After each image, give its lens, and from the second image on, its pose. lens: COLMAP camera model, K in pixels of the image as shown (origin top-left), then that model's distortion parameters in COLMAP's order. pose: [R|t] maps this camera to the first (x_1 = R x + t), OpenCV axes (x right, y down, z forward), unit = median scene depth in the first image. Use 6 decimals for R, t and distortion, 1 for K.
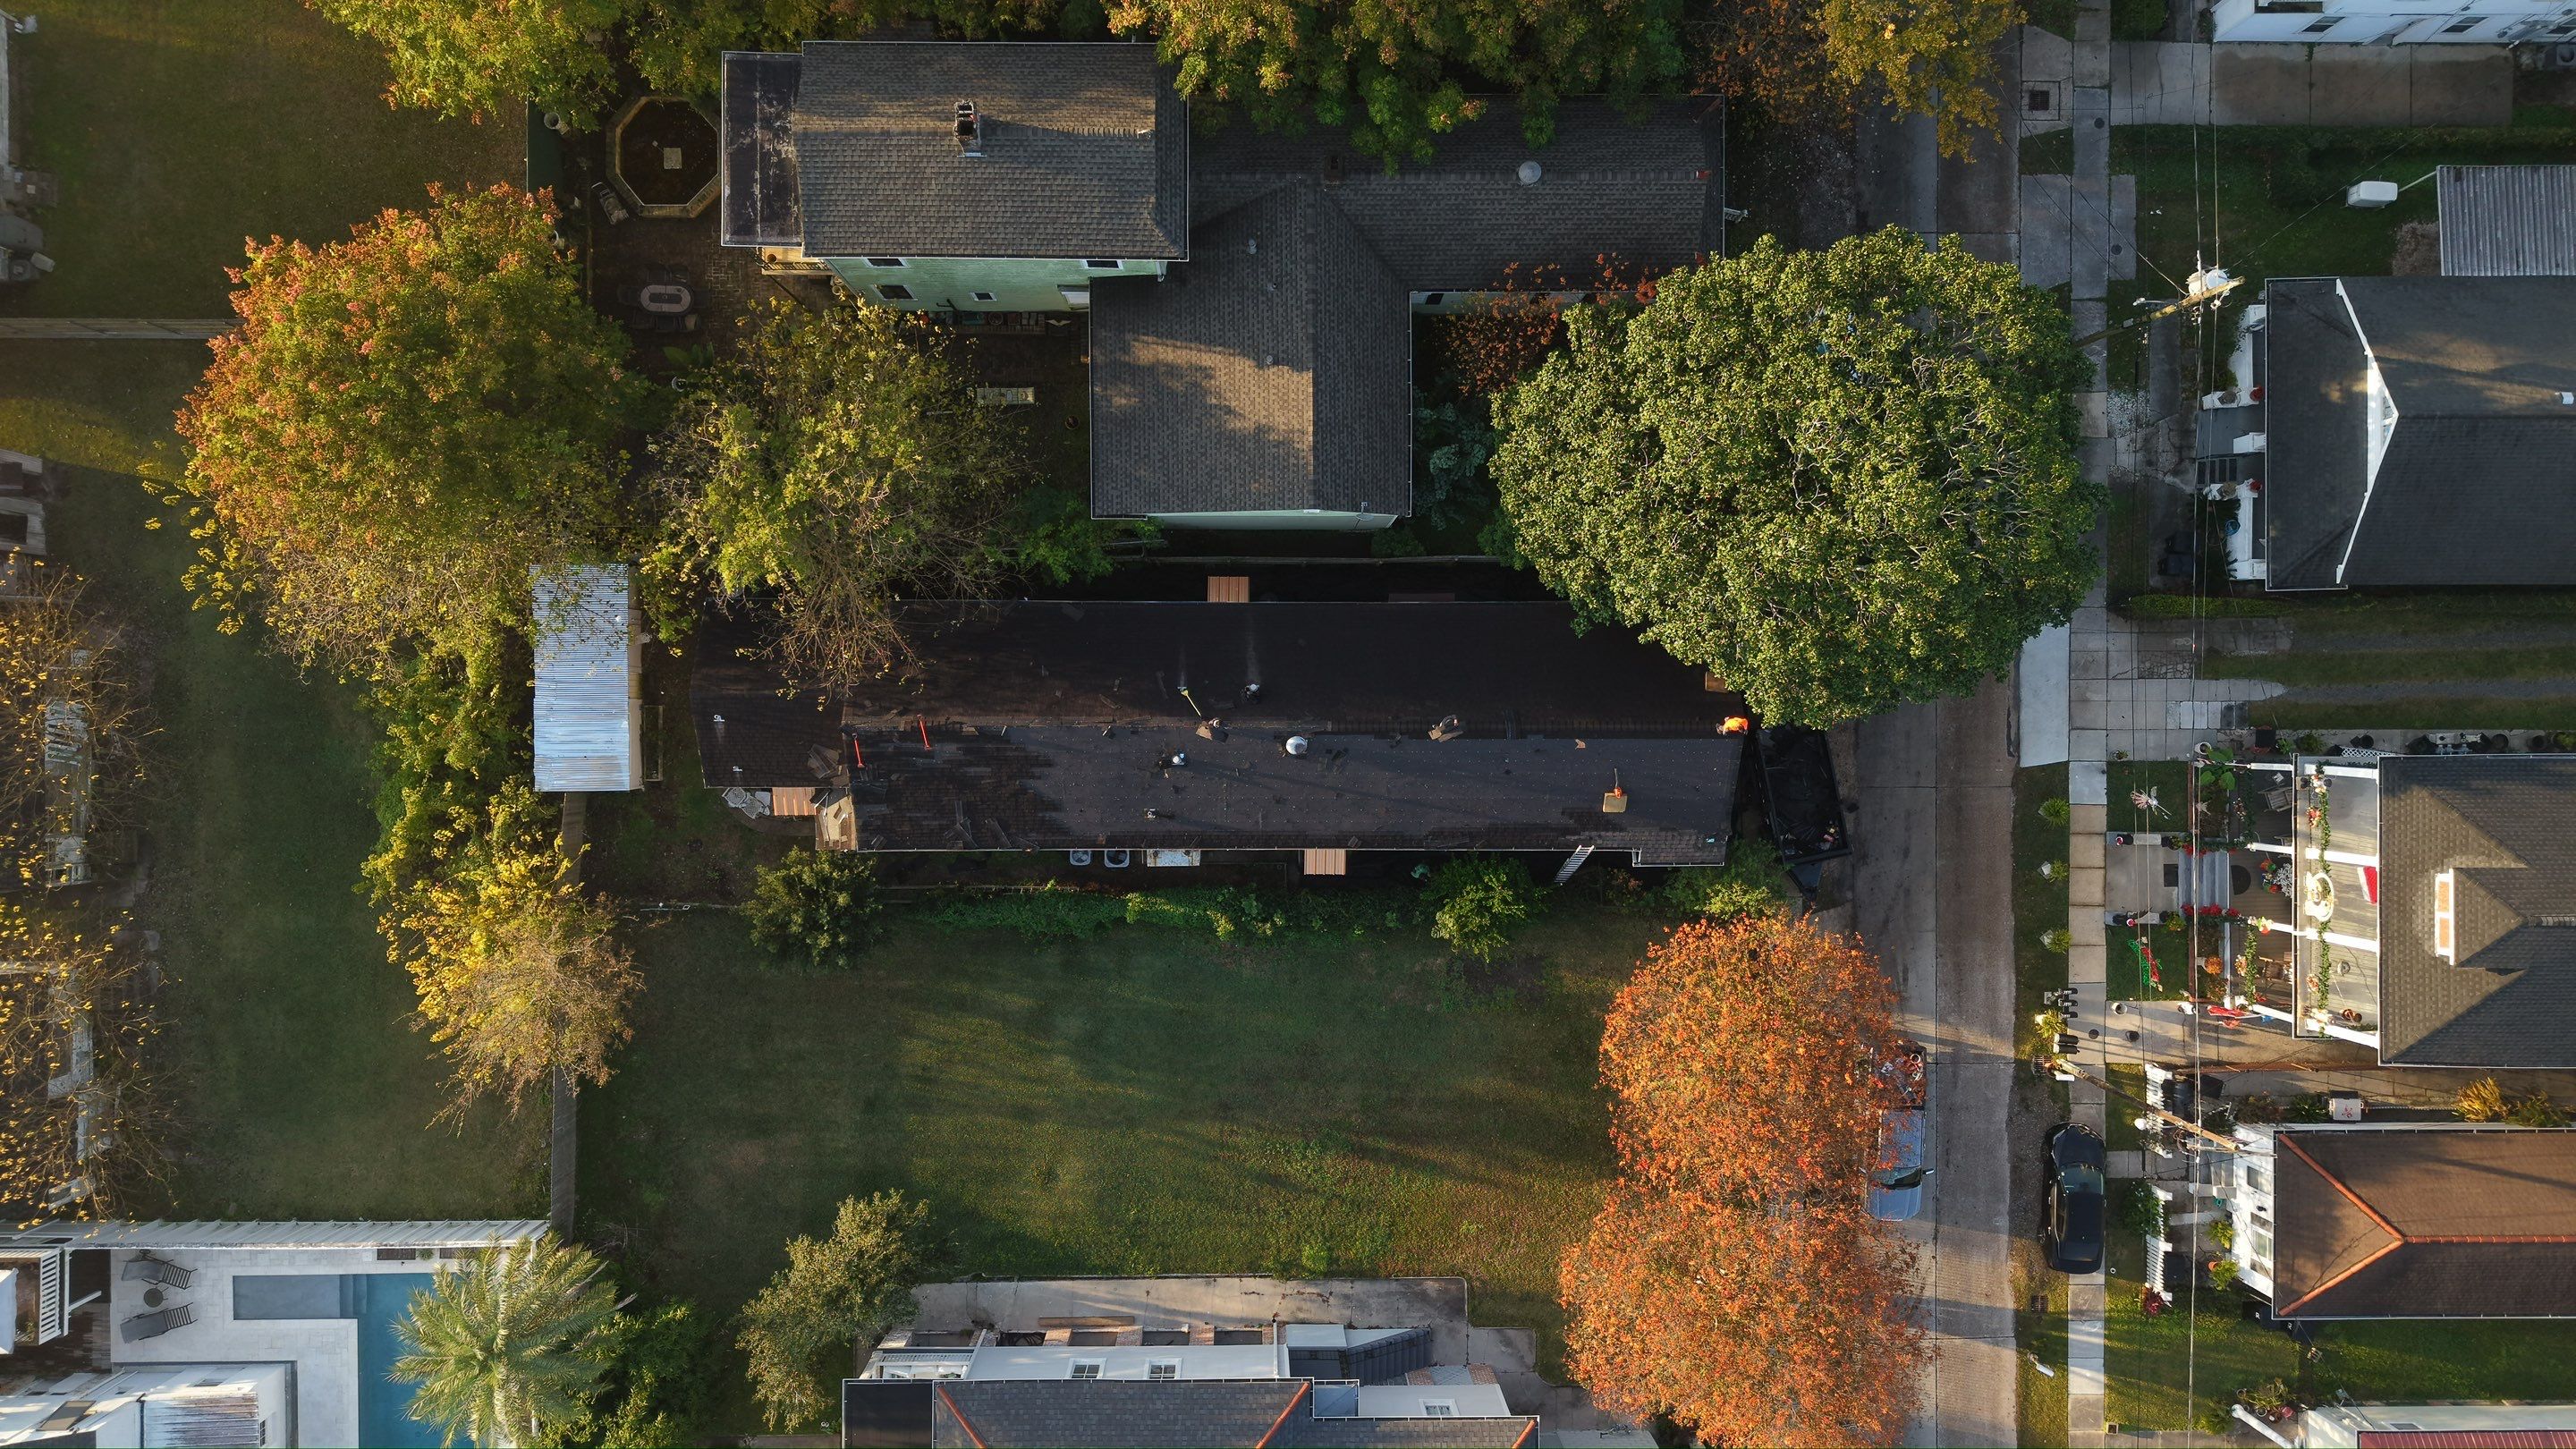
lens RADIAL K [[1728.2, 0, 1275.5], [0, 1728.2, 721.3], [0, 0, 1]] dist [0.006637, -0.003674]
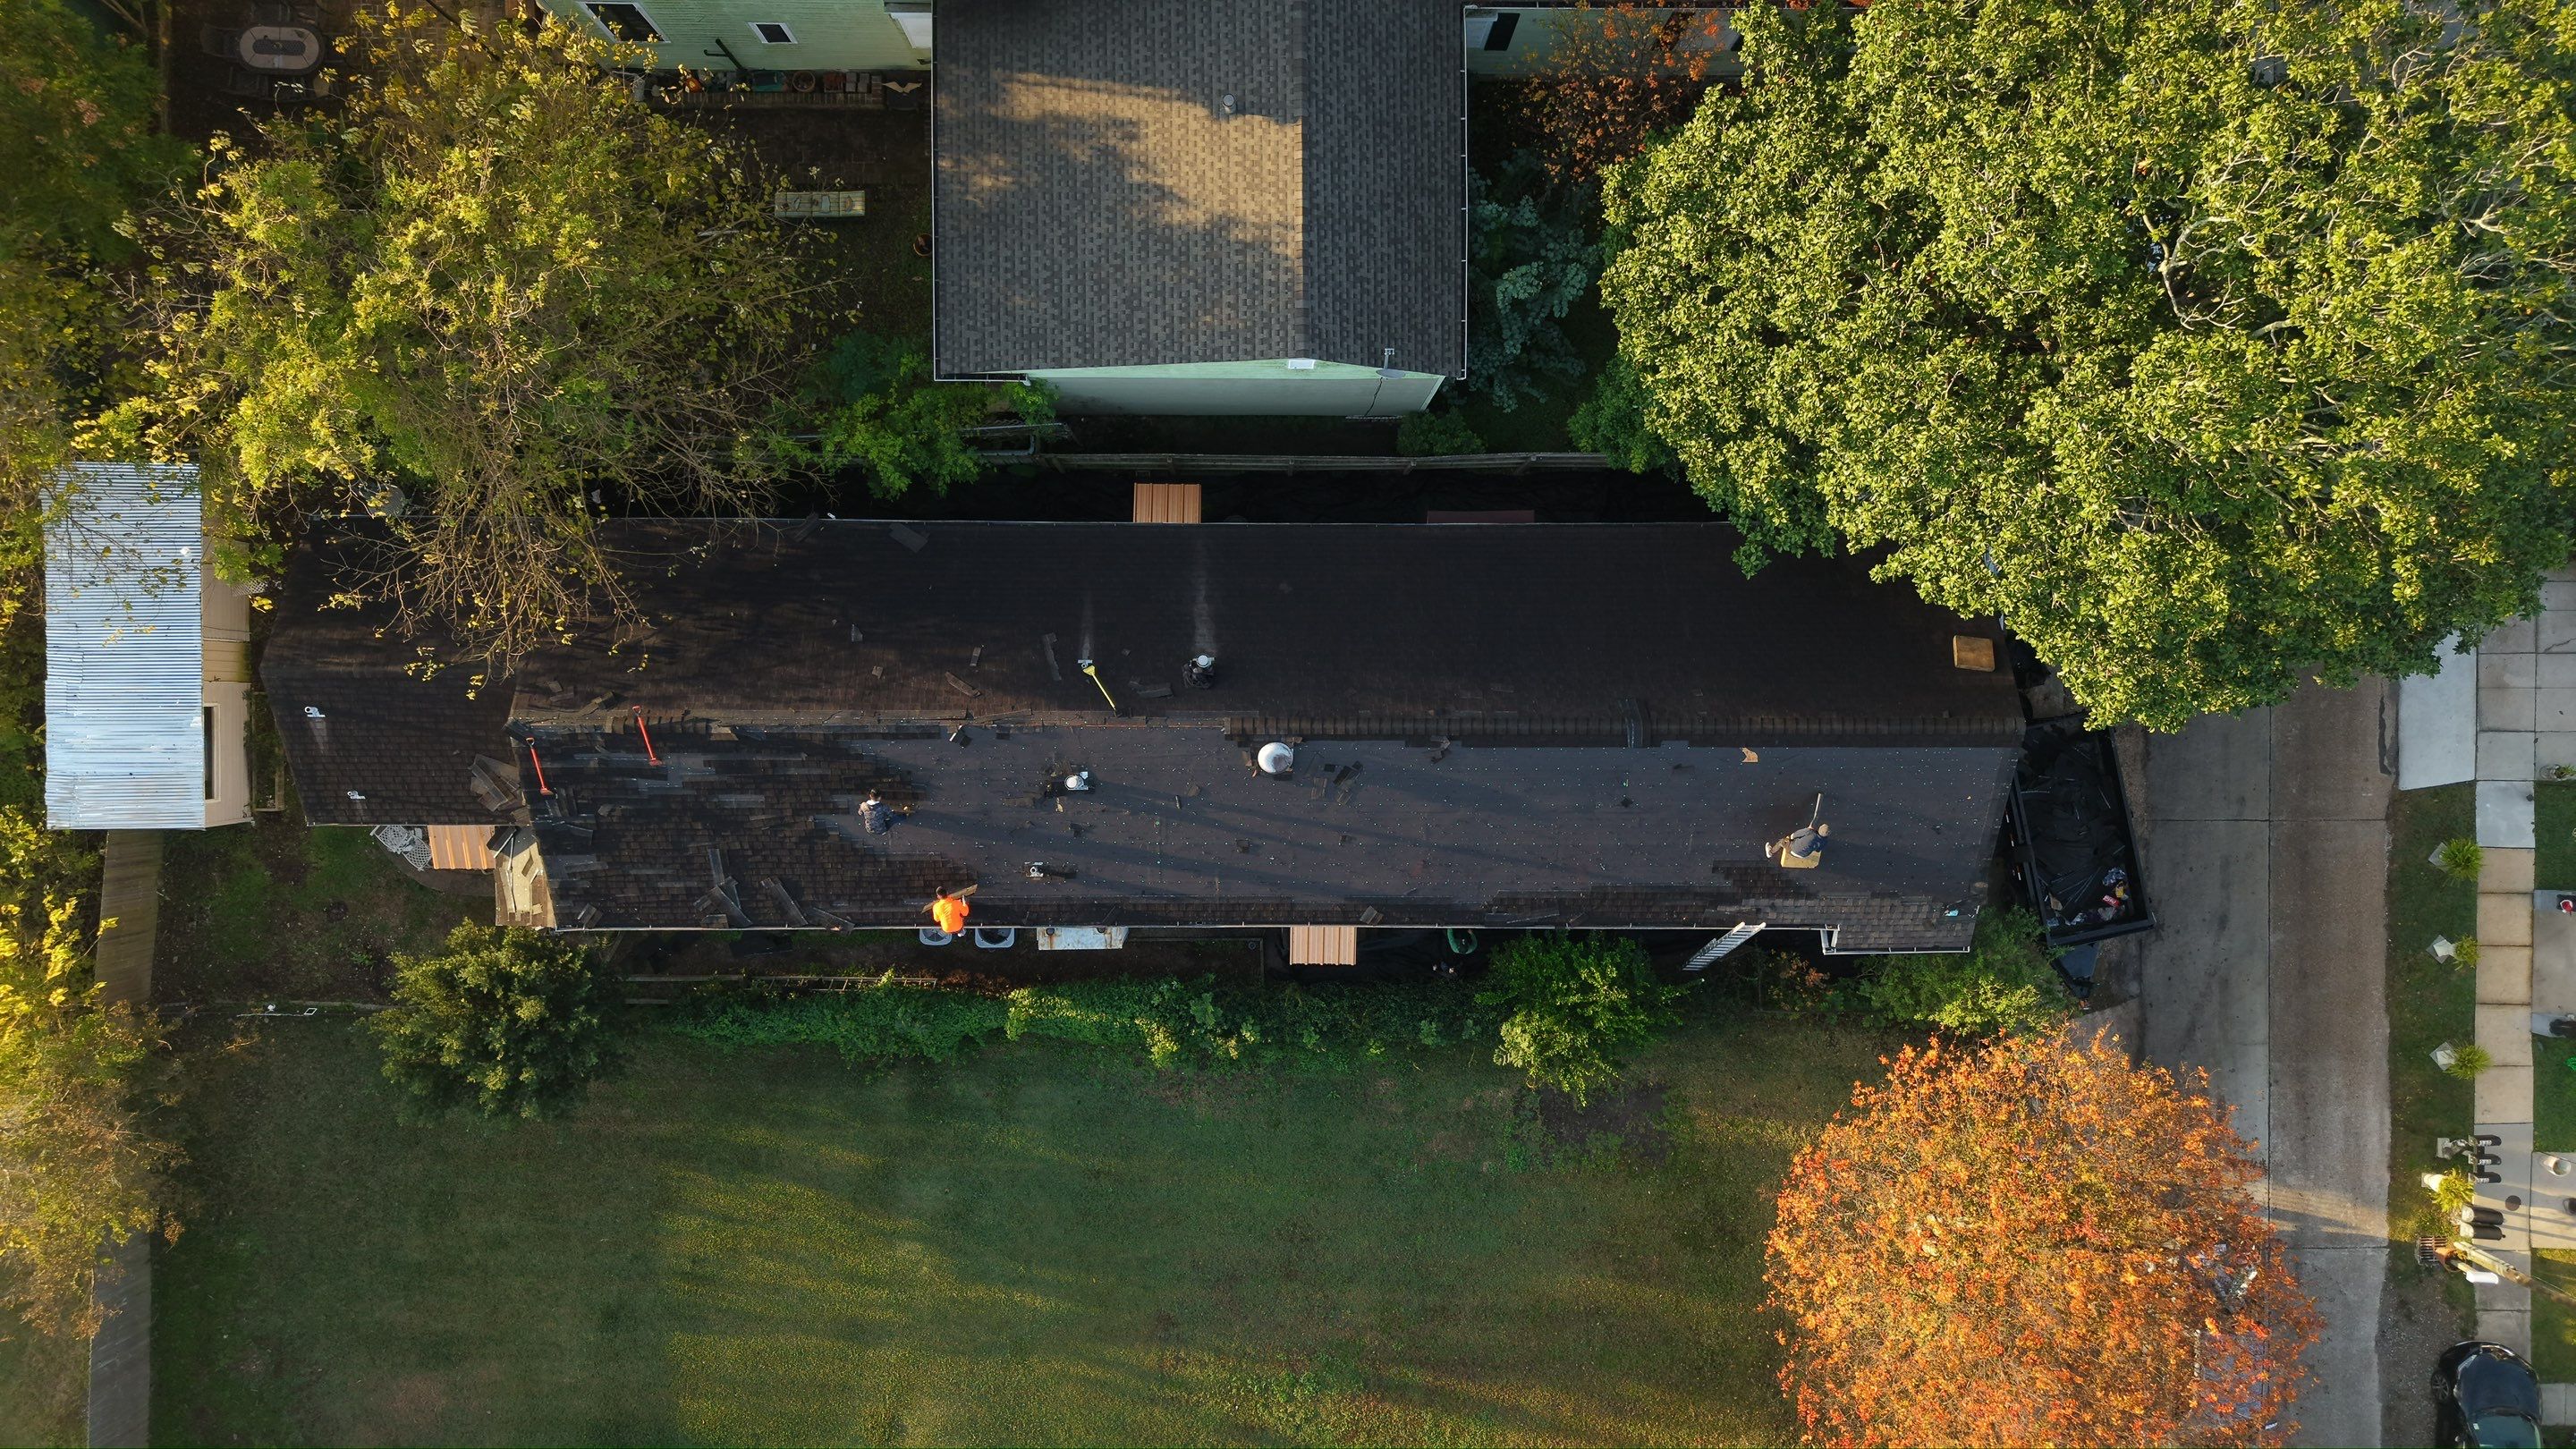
lens RADIAL K [[1728.2, 0, 1275.5], [0, 1728.2, 721.3], [0, 0, 1]] dist [0.006637, -0.003674]
pose [[0.999998, 0.000979, -0.001595, 0.012642], [-0.000976, 0.999998, 0.001629, 0.000243], [0.001597, -0.001627, 0.999997, 0.385196]]
